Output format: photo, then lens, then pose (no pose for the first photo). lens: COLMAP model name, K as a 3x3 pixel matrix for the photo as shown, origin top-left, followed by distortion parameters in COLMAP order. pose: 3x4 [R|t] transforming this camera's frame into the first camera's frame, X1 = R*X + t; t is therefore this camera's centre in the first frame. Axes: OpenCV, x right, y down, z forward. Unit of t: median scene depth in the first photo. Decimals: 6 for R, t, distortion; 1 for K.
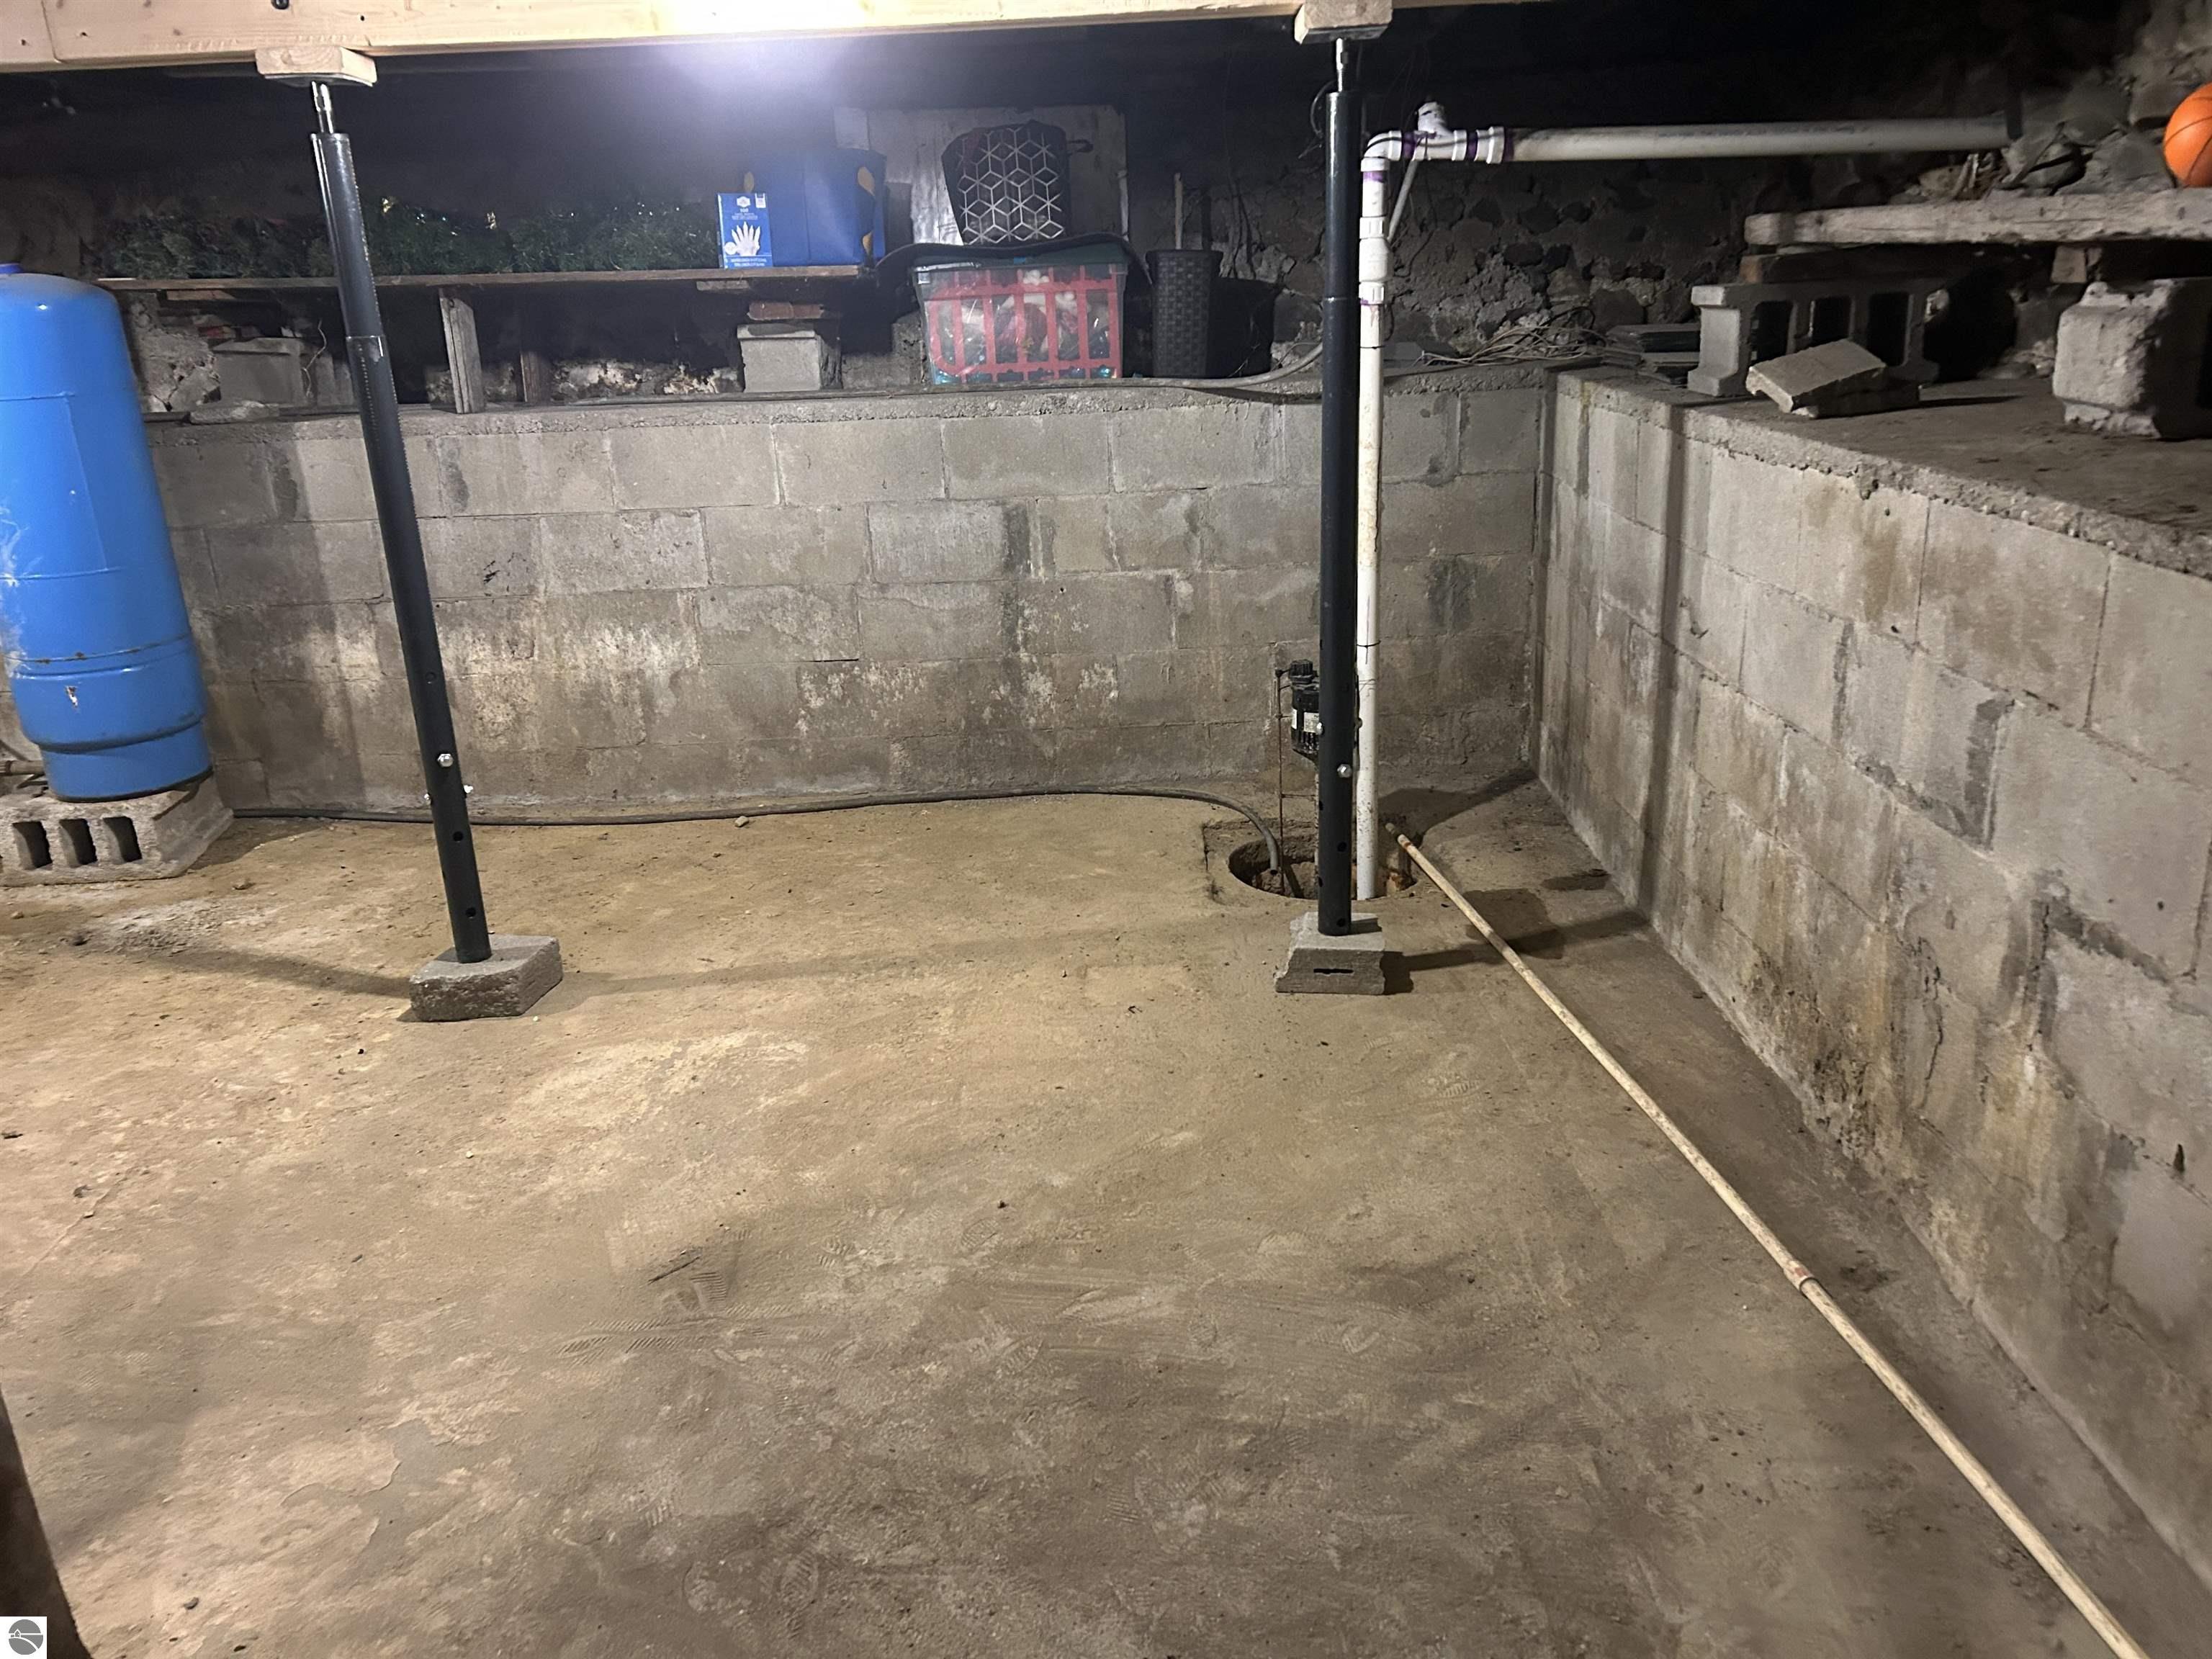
lens RADIAL K [[1672.4, 0, 1104.1], [0, 1672.4, 842.8], [0, 0, 1]] dist [0.050704, -0.058126]
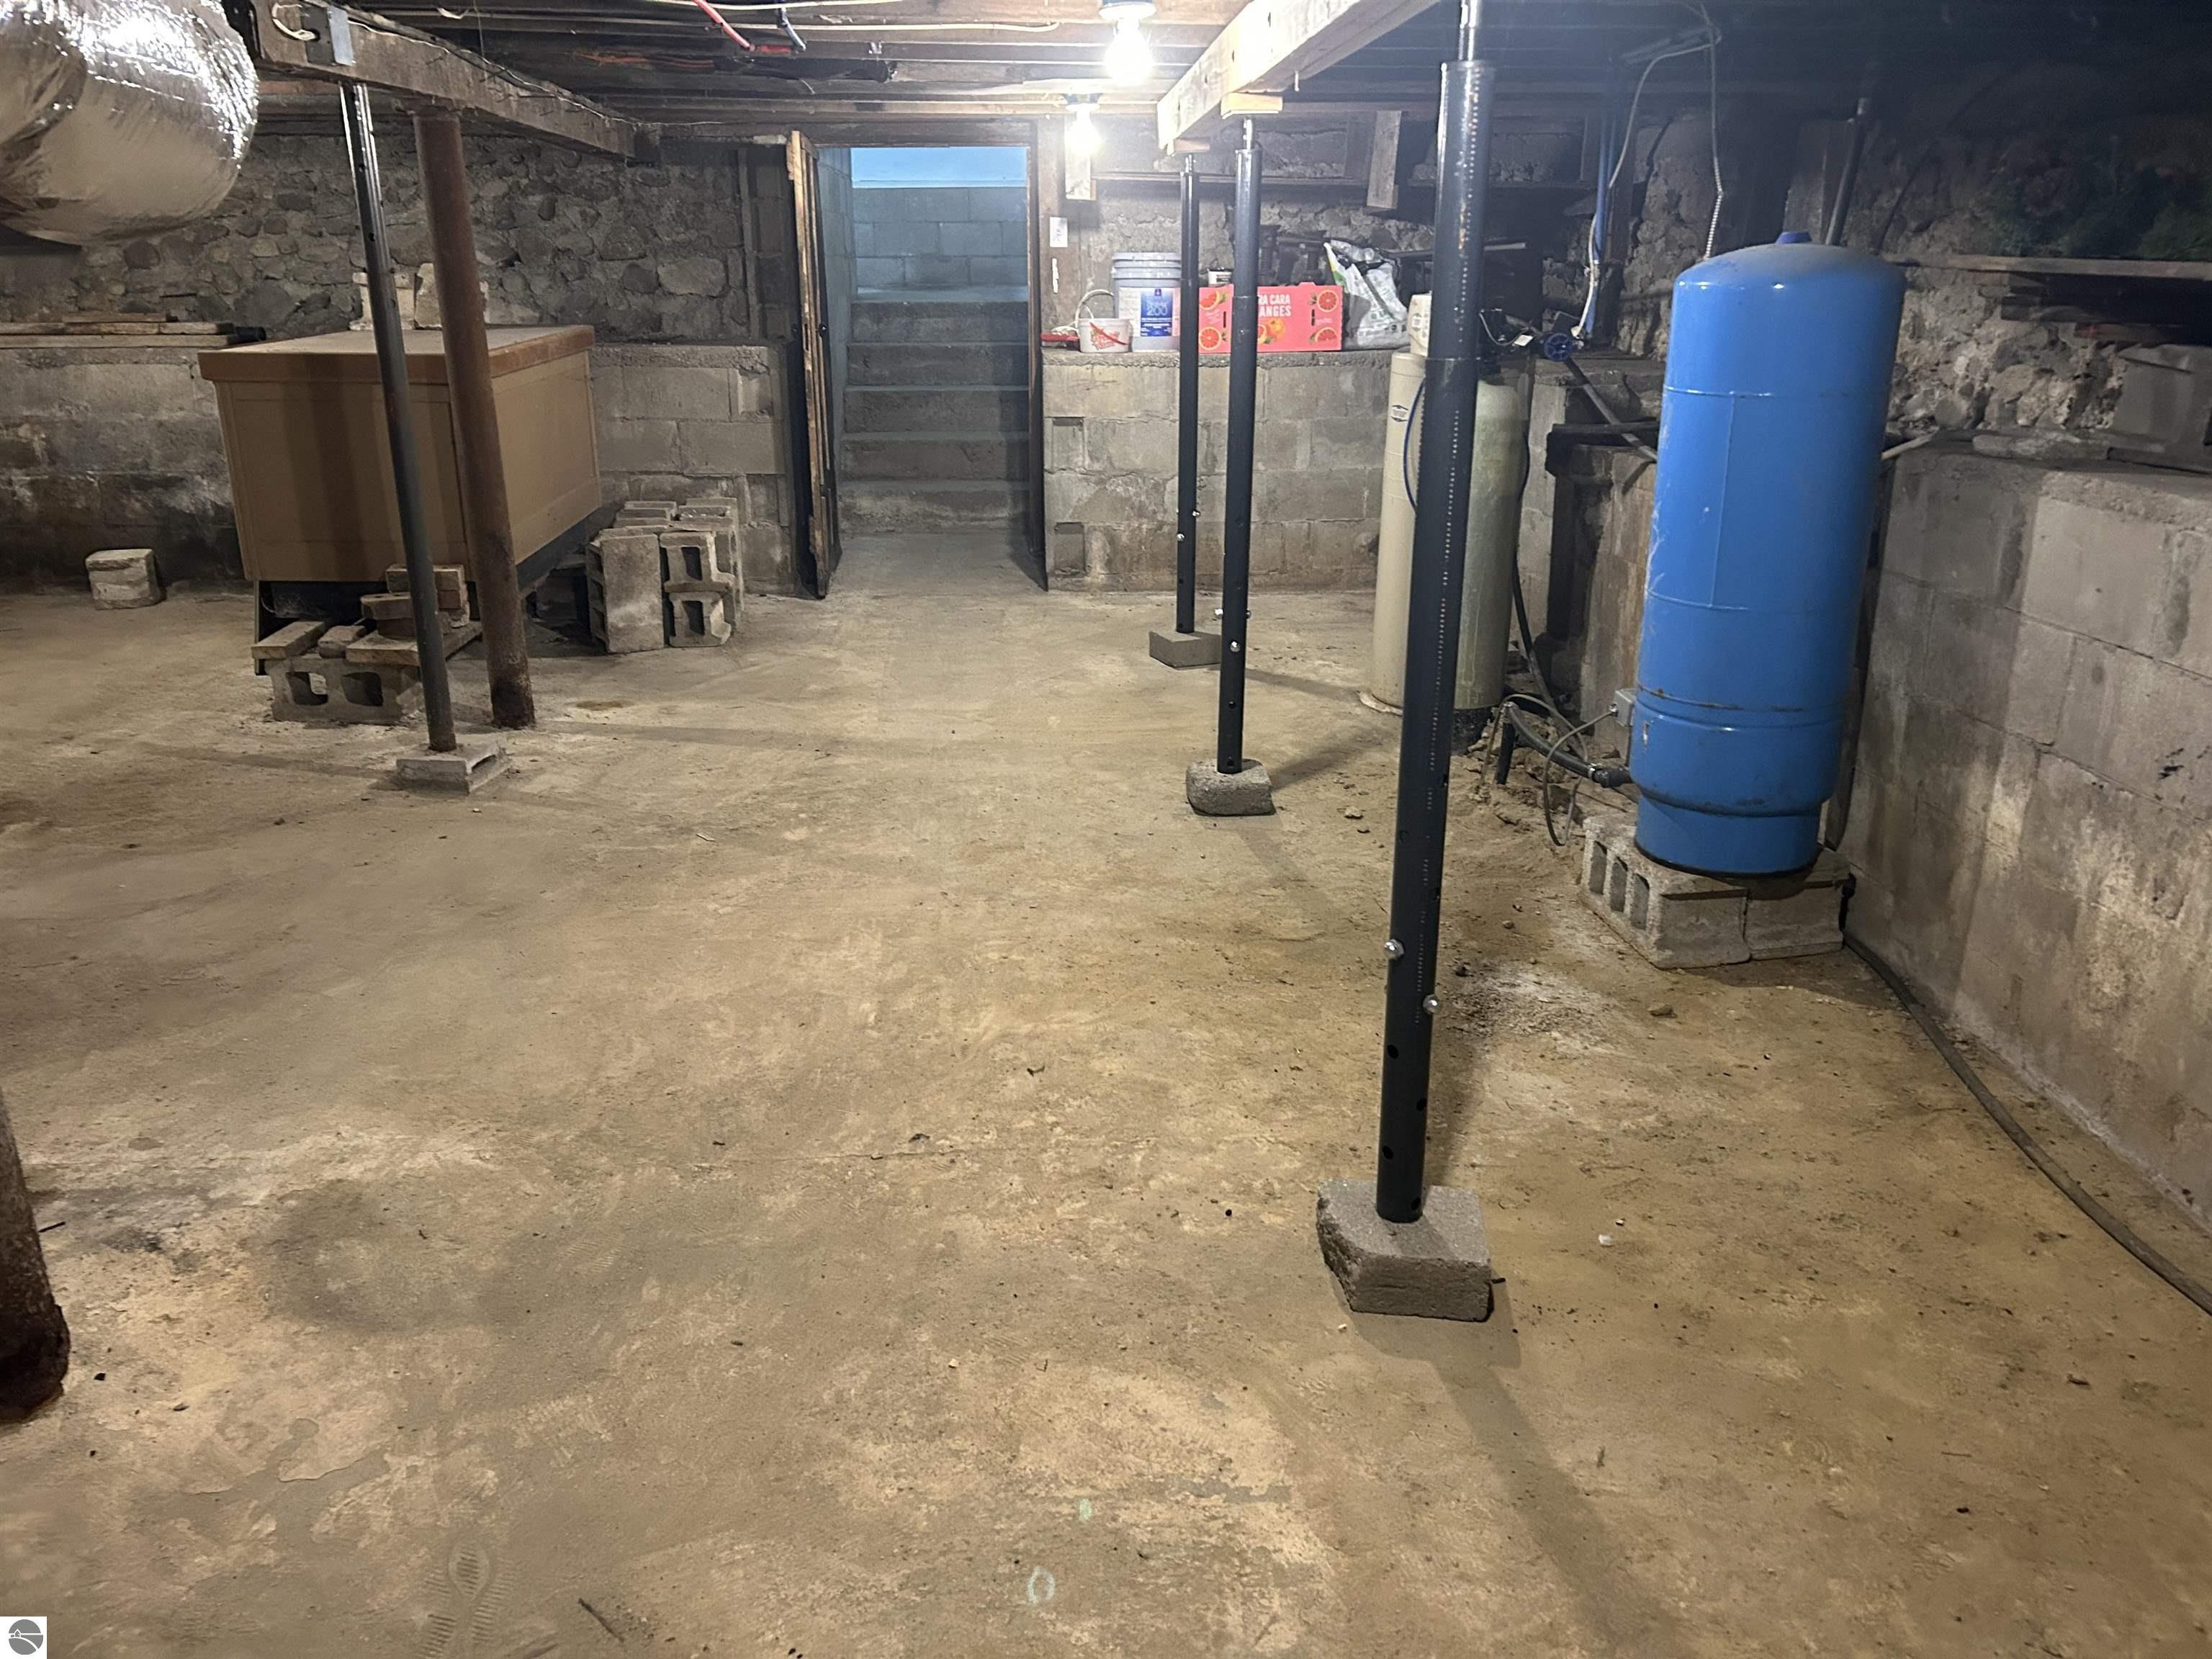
lens RADIAL K [[1672.4, 0, 1101.1], [0, 1672.4, 834.1], [0, 0, 1]] dist [0.050704, -0.058126]
pose [[0.039496, 0.359883, -0.932161, 0.175997], [-0.330639, 0.885043, 0.327683, -0.201722], [0.942931, 0.295266, 0.153947, 0.541865]]
